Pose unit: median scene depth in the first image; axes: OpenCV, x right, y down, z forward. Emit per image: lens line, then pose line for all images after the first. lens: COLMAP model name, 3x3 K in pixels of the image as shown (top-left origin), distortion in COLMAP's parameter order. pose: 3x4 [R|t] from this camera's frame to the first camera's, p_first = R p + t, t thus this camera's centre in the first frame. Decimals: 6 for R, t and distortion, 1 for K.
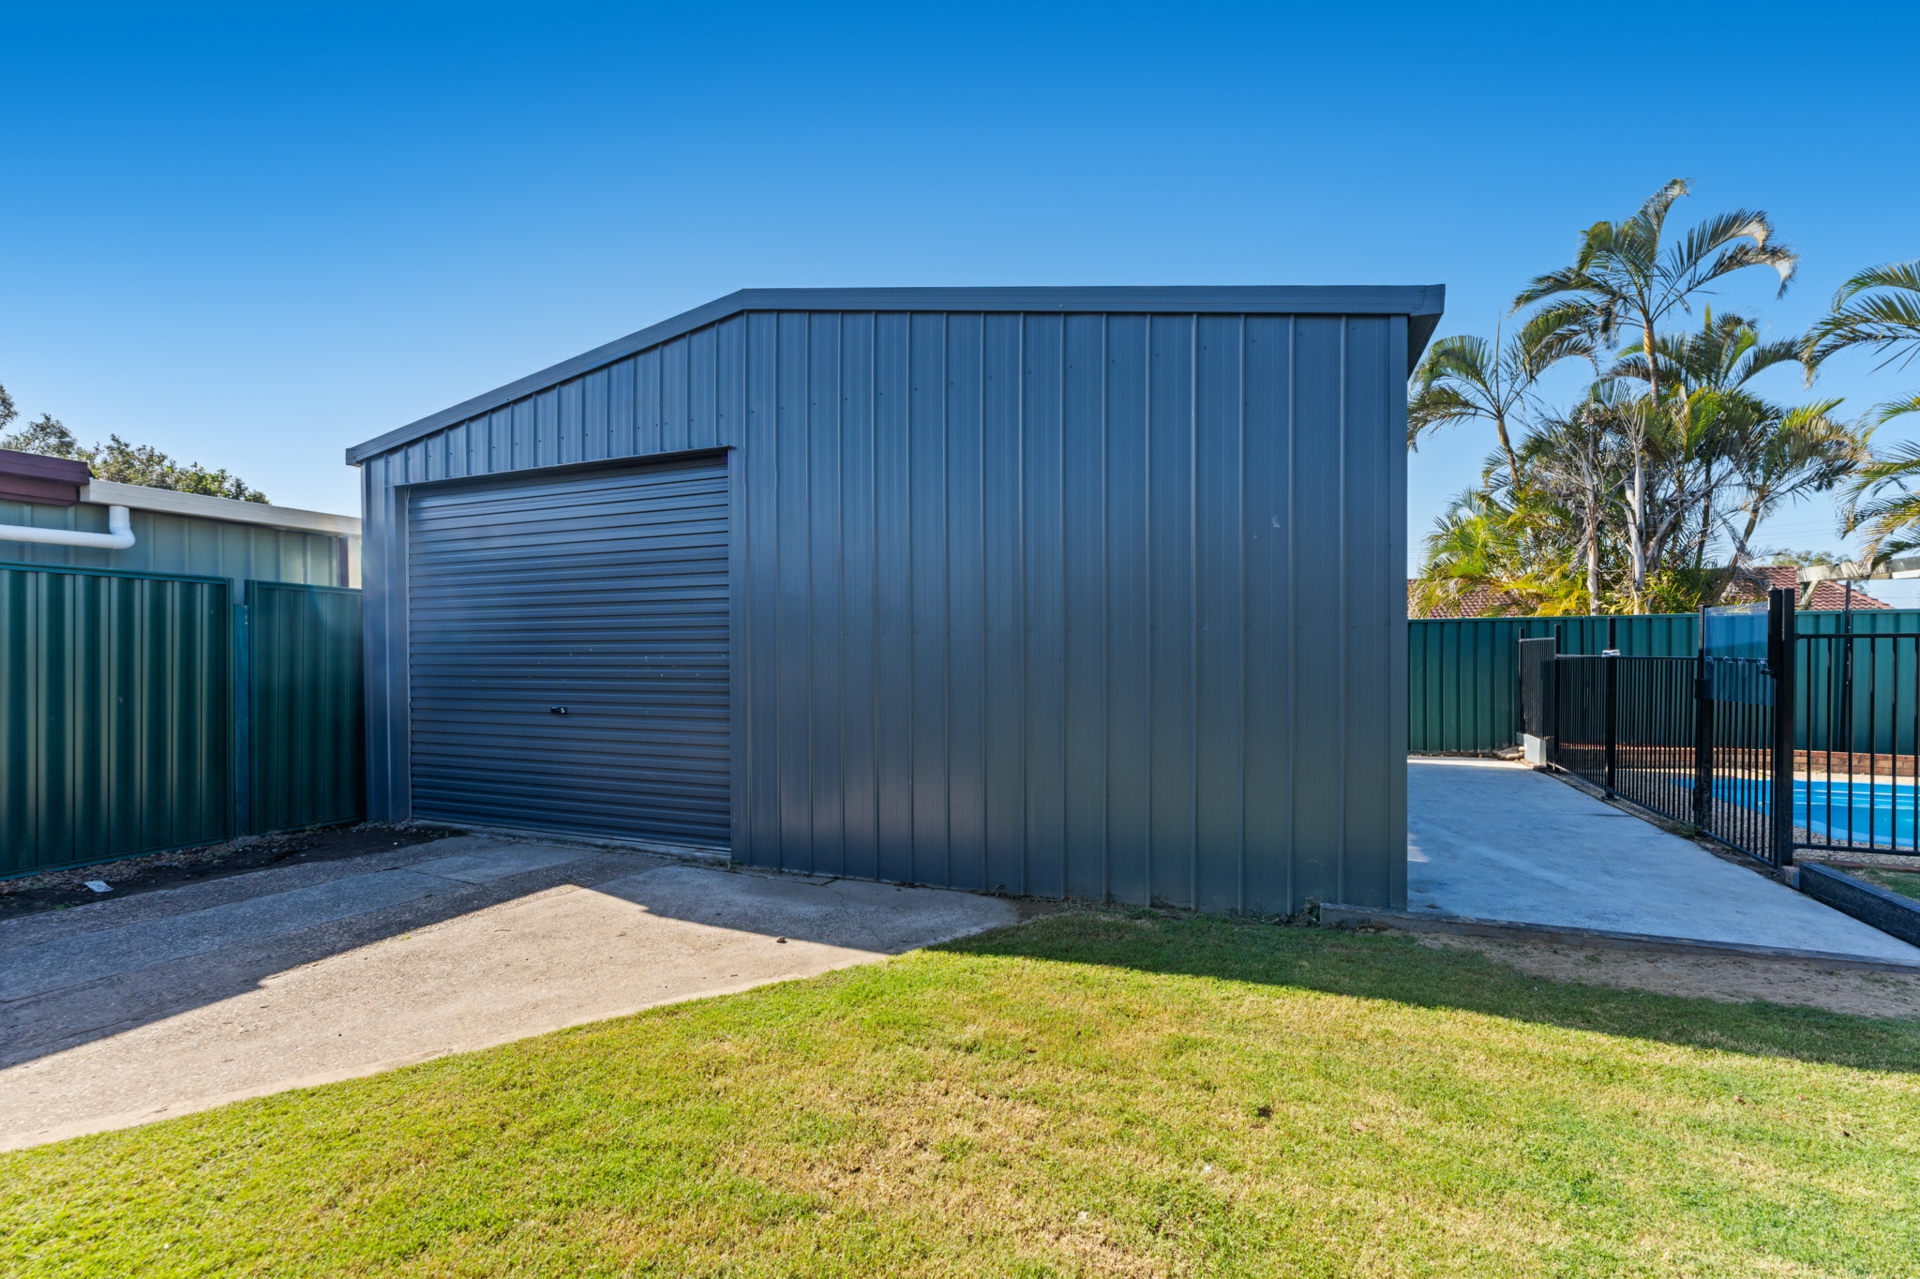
lens RADIAL K [[793.9, 0, 941.1], [0, 793.9, 660.7], [0, 0, 1]] dist [0.008329, -0.002181]
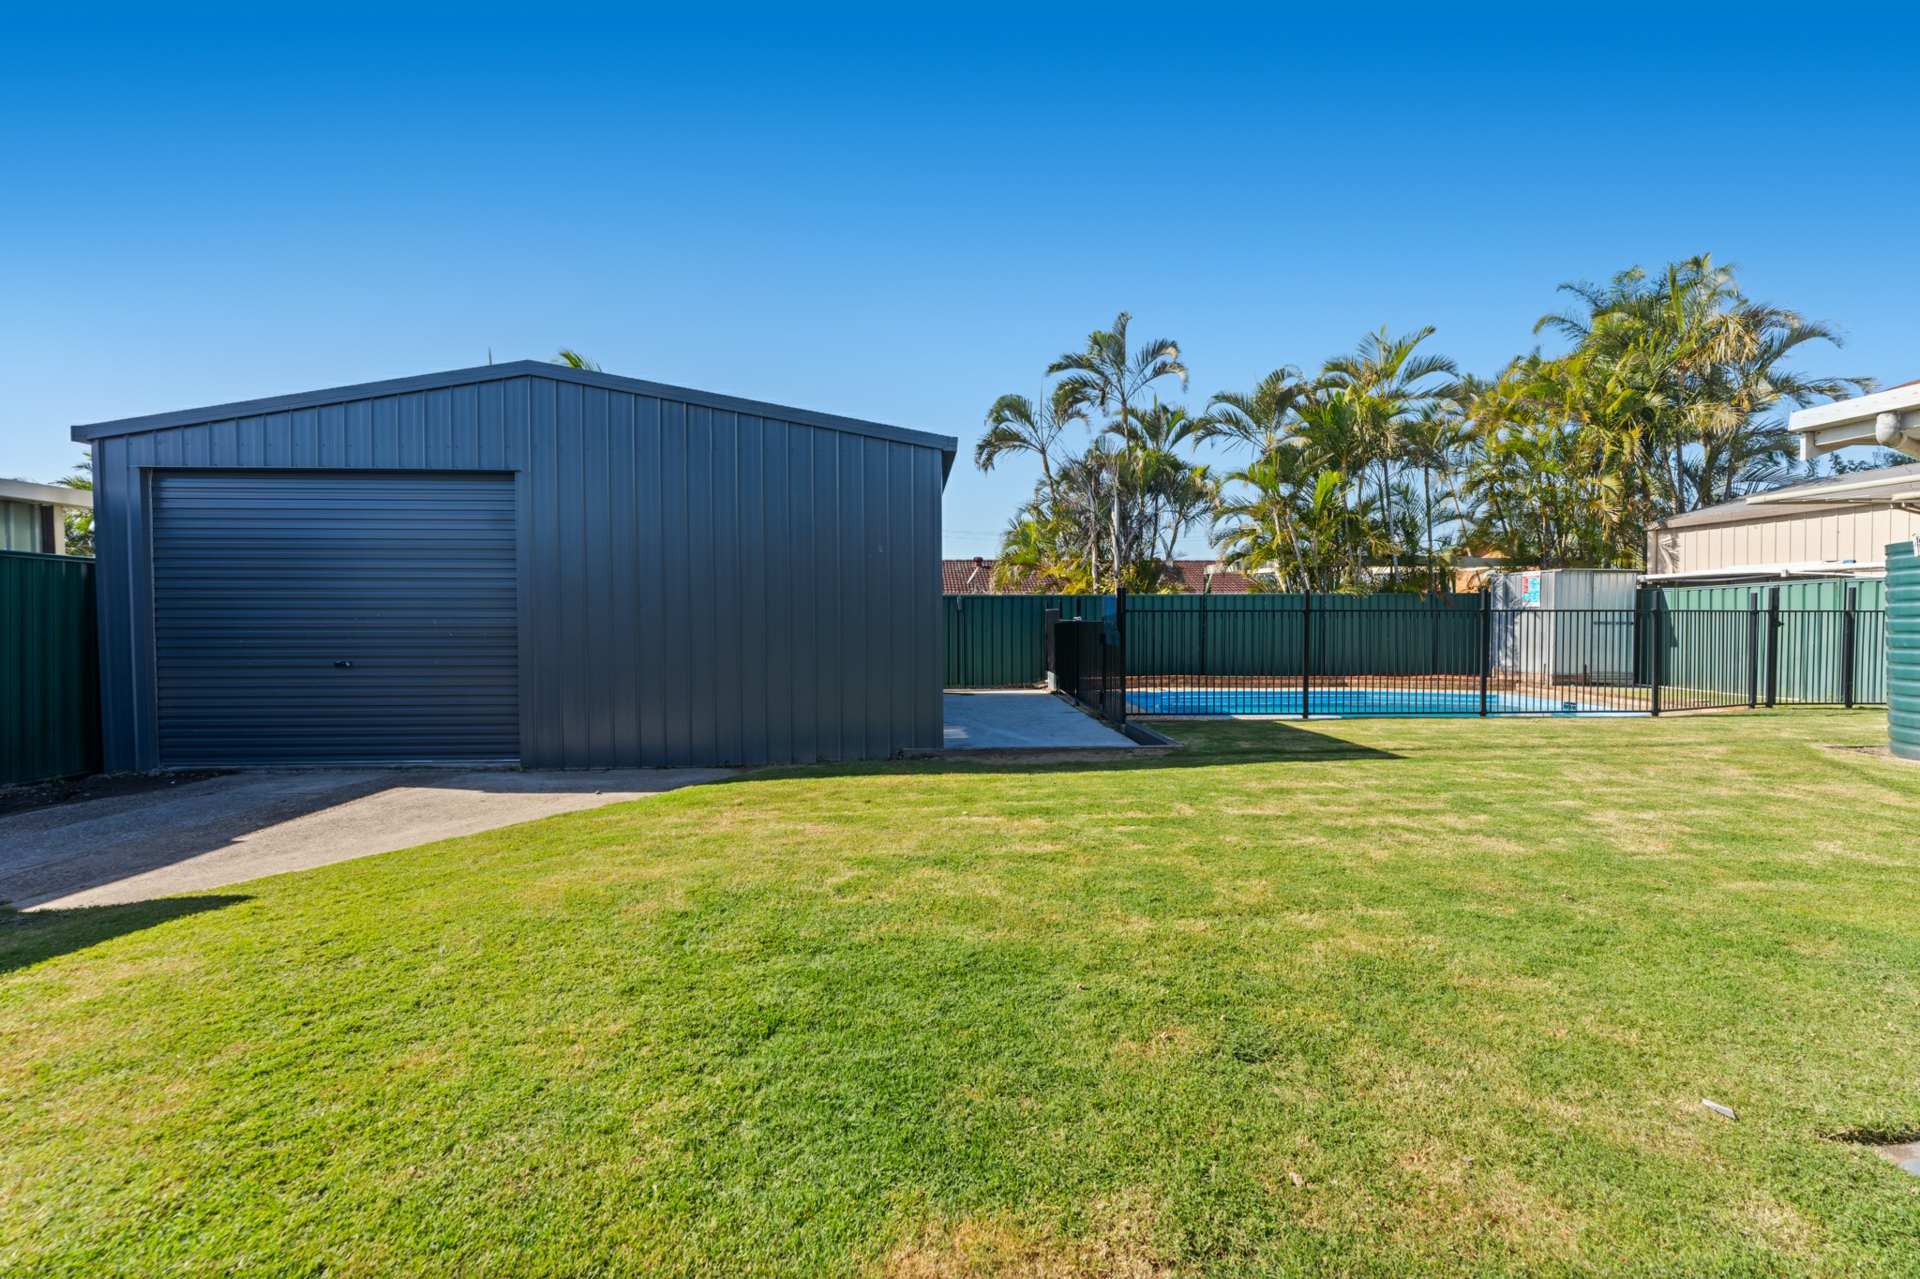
lens RADIAL K [[793.9, 0, 959.5], [0, 793.9, 631.2], [0, 0, 1]] dist [0.008329, -0.002181]
pose [[0.894975, -0.006097, 0.446075, -0.076741], [0.003066, 0.999967, 0.007516, 0.002104], [-0.446106, -0.005359, 0.894964, -0.232760]]
